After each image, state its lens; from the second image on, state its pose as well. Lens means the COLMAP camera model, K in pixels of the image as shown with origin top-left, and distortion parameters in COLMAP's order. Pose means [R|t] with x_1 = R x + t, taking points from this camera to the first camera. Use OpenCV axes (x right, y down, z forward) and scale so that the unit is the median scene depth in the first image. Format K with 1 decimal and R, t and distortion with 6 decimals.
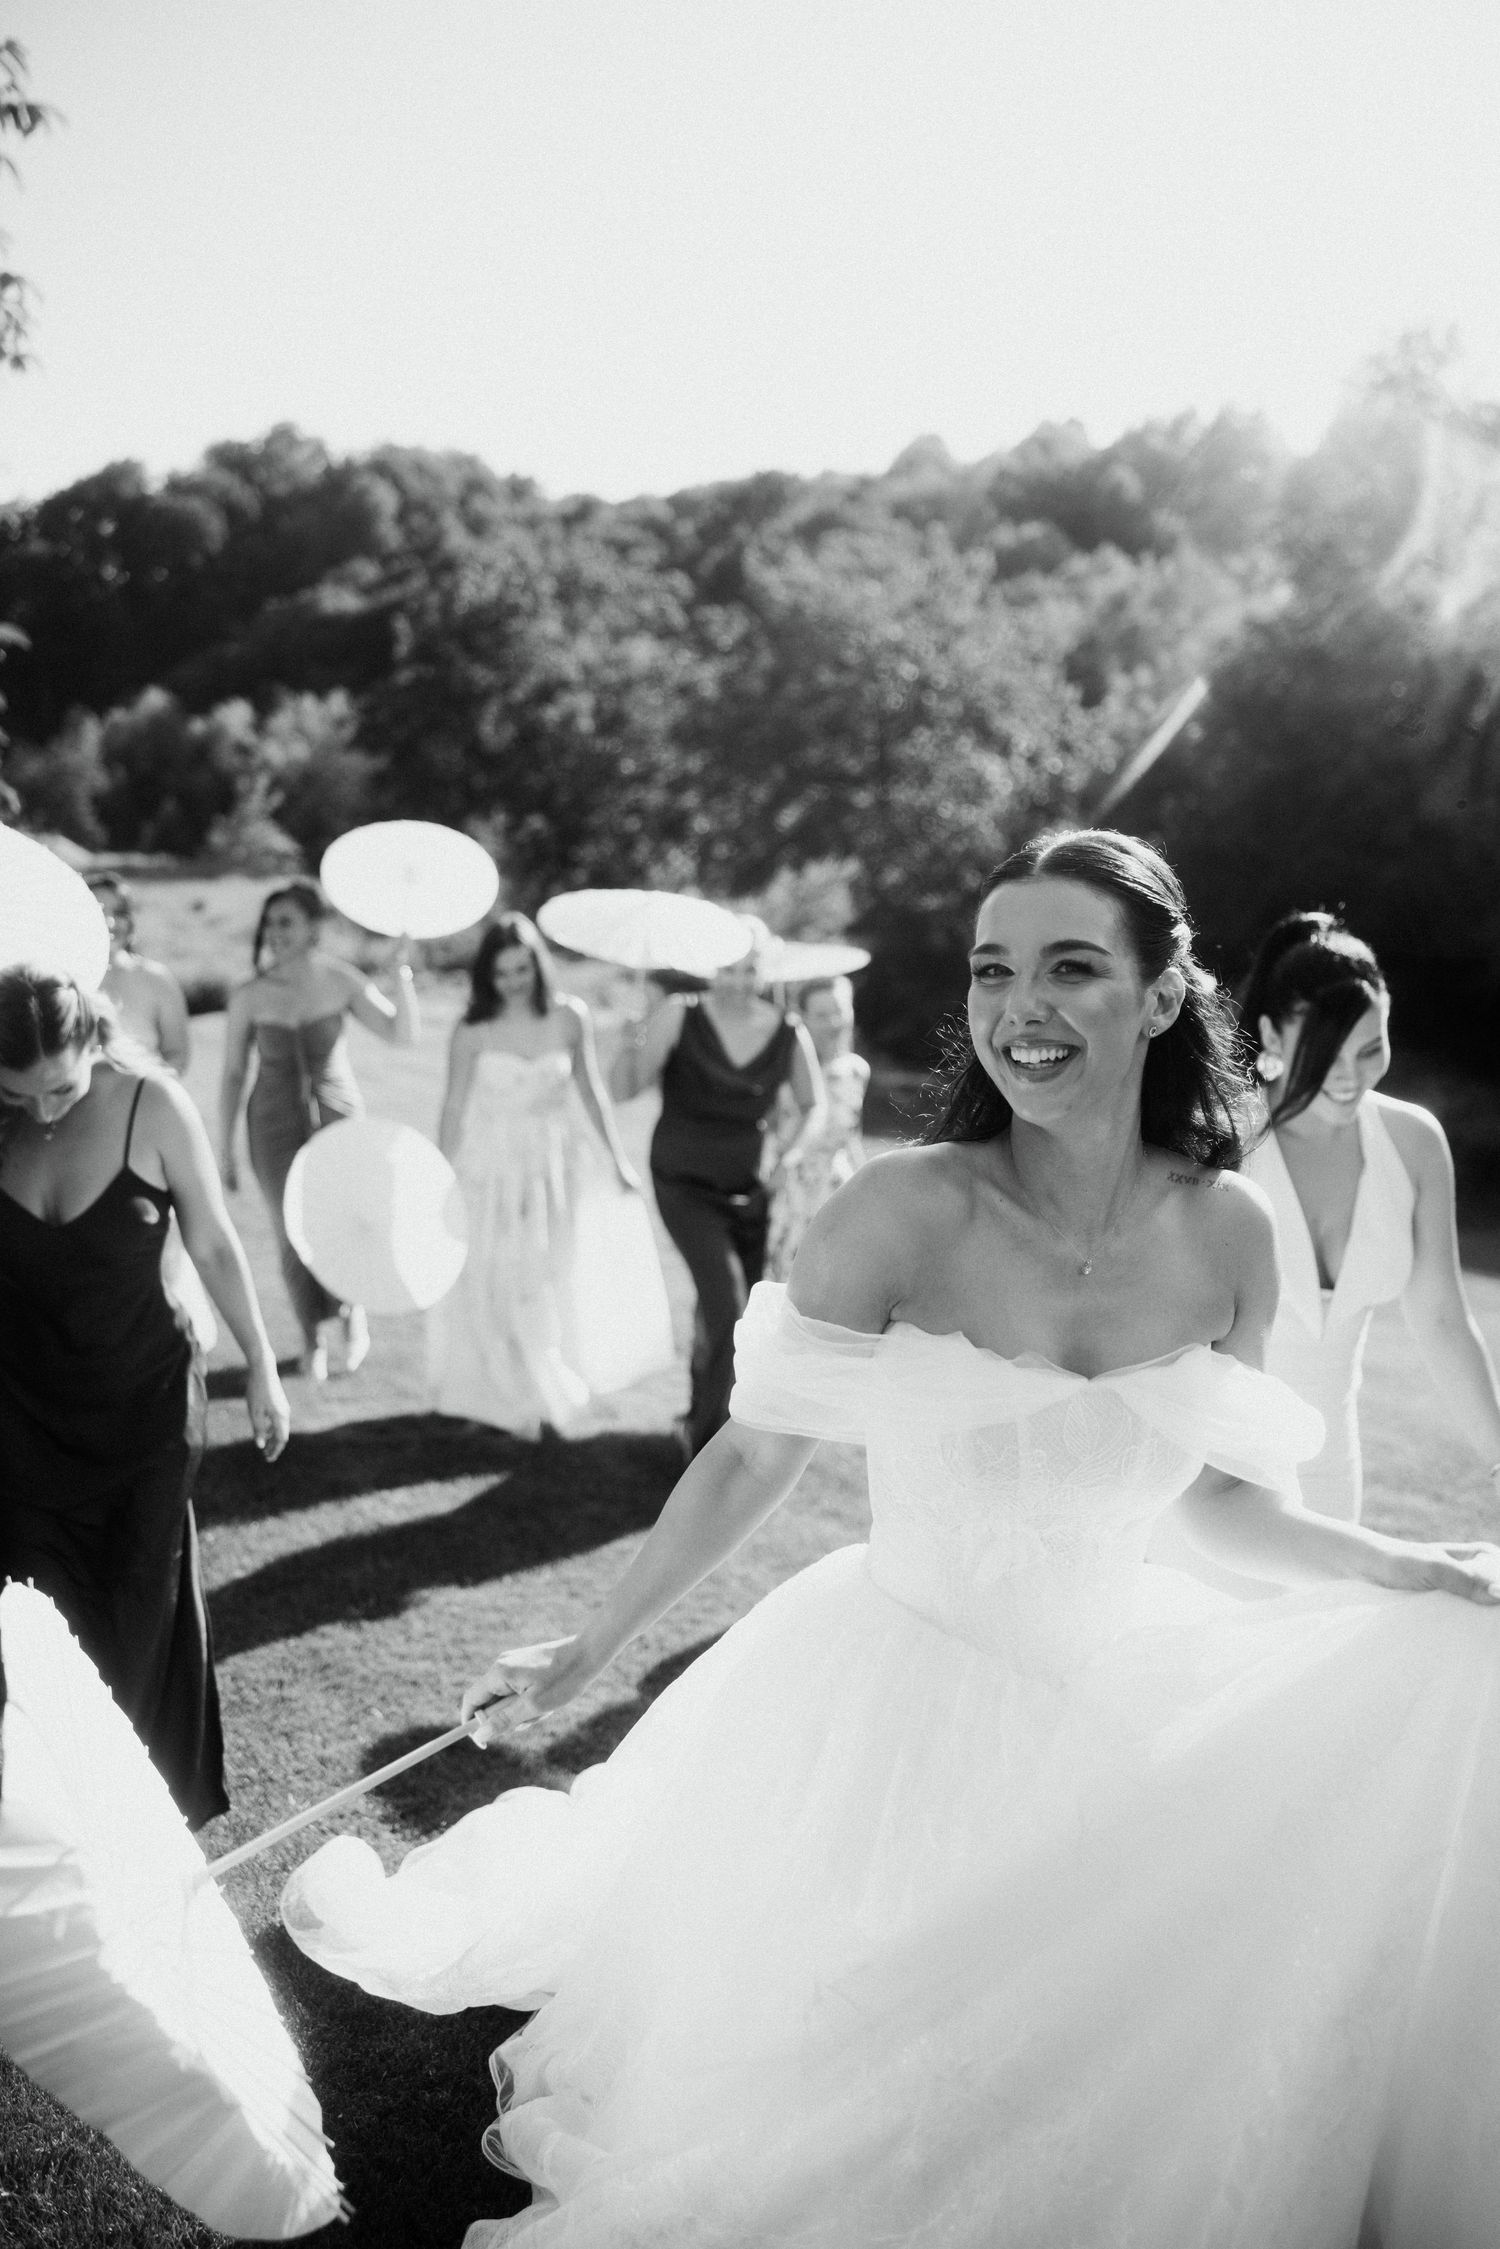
lens RADIAL K [[1802.0, 0, 714.6], [0, 1802.0, 1124.8], [0, 0, 1]] dist [-0.078989, 0.011755]
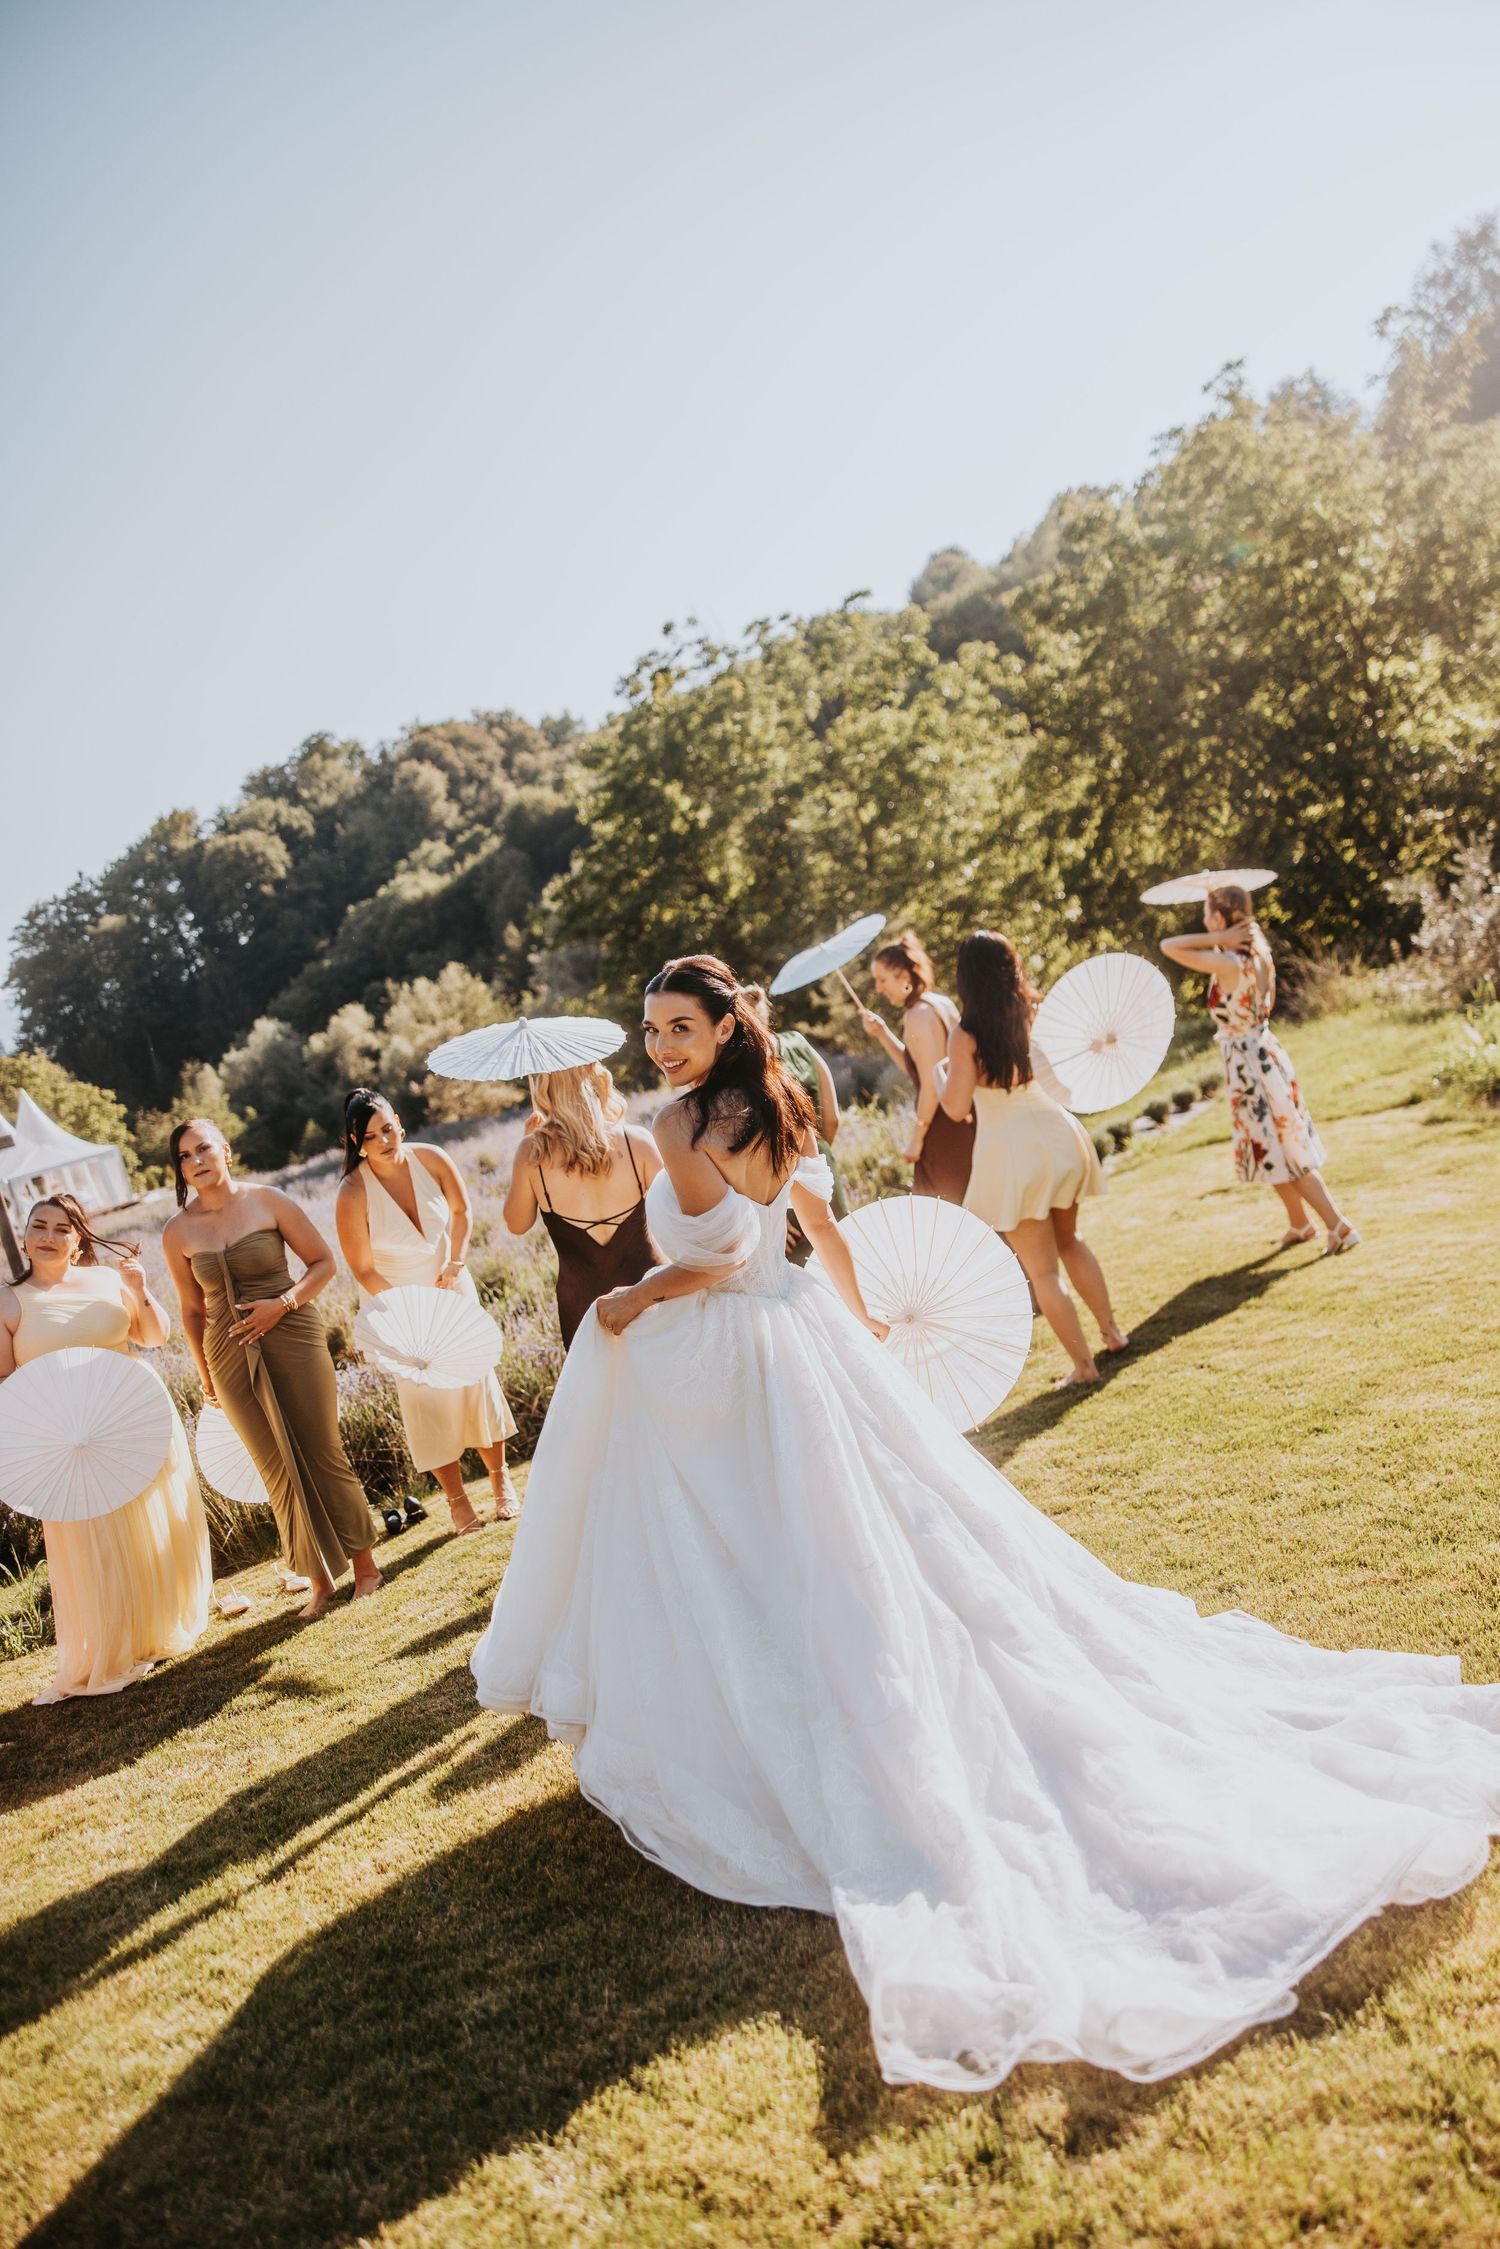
lens RADIAL K [[1751.3, 0, 725.3], [0, 1751.3, 1154.5], [0, 0, 1]] dist [0.015678, 0.001863]
pose [[0.958230, -0.279582, -0.060237, -0.131891], [0.272417, 0.956386, -0.105424, -0.026075], [0.087084, 0.084611, 0.992601, 0.299880]]
